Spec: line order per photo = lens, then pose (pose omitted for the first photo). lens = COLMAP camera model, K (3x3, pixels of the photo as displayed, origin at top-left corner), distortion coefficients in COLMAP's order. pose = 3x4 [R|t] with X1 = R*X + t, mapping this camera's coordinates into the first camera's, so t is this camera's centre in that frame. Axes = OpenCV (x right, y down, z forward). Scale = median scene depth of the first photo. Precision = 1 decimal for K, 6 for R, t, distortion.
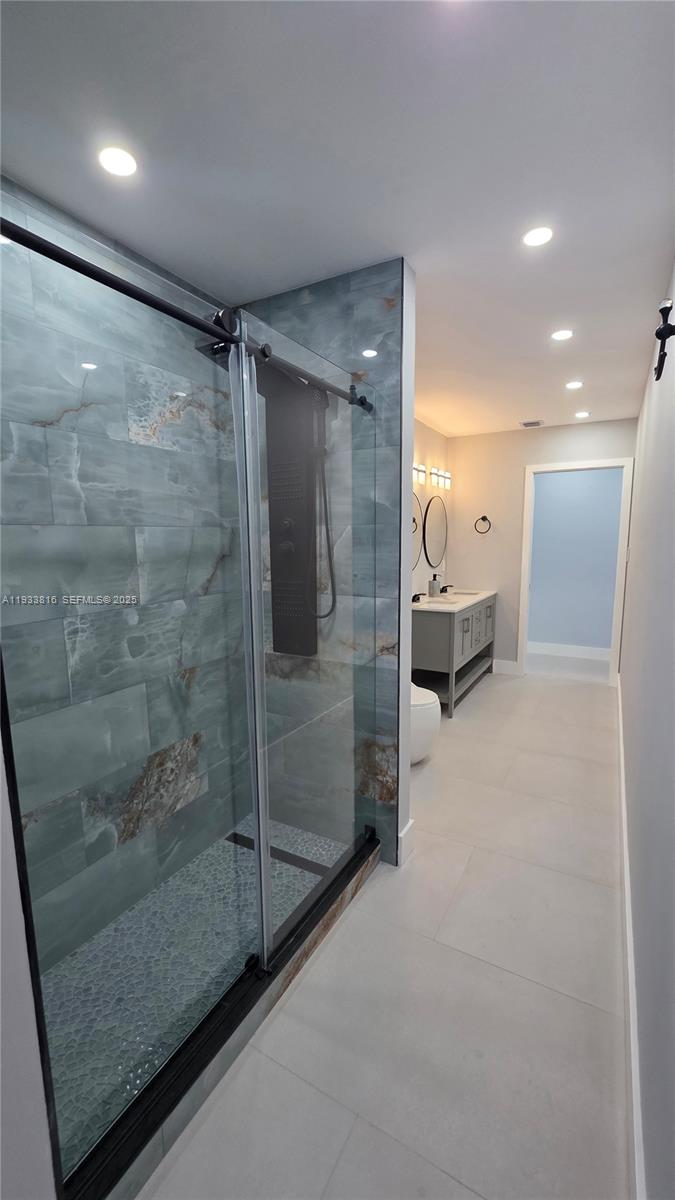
lens RADIAL K [[477.2, 0, 345.5], [0, 477.2, 603.7], [0, 0, 1]] dist [0.002929, 0.000083]
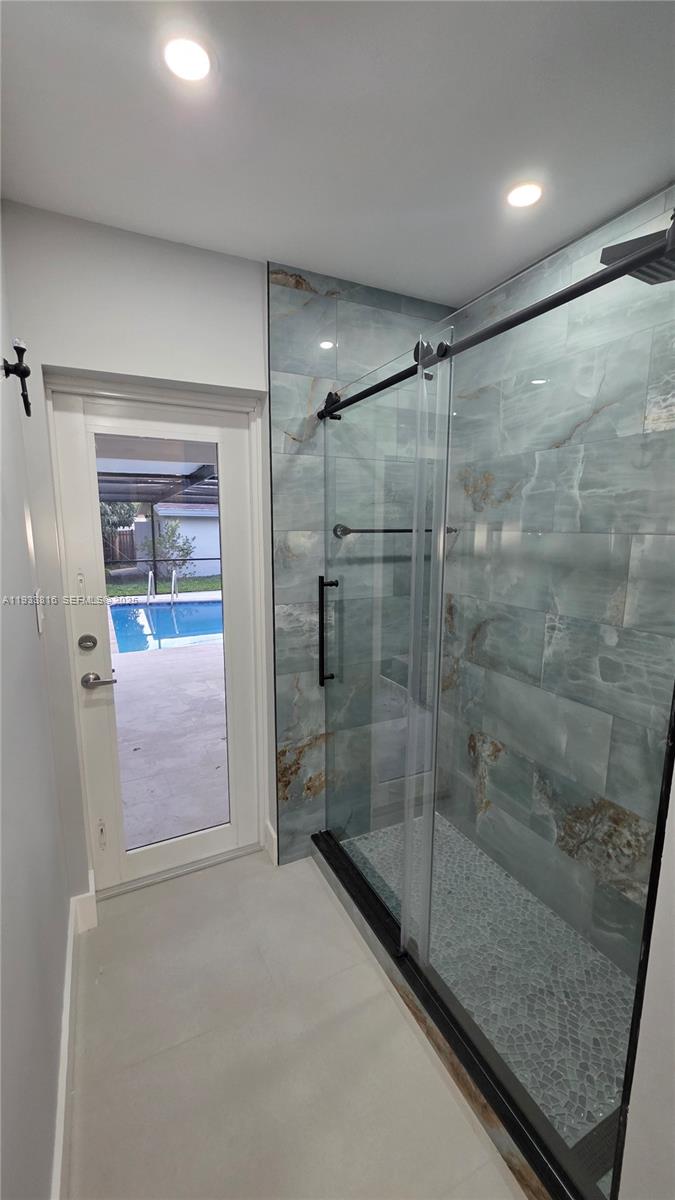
lens RADIAL K [[477.2, 0, 342.6], [0, 477.2, 599.6], [0, 0, 1]] dist [0.002929, 0.000083]
pose [[-0.548281, 0.141291, -0.824272, 0.560050], [-0.116599, 0.963083, 0.242643, -0.200233], [0.828126, 0.229146, -0.511566, 1.057523]]
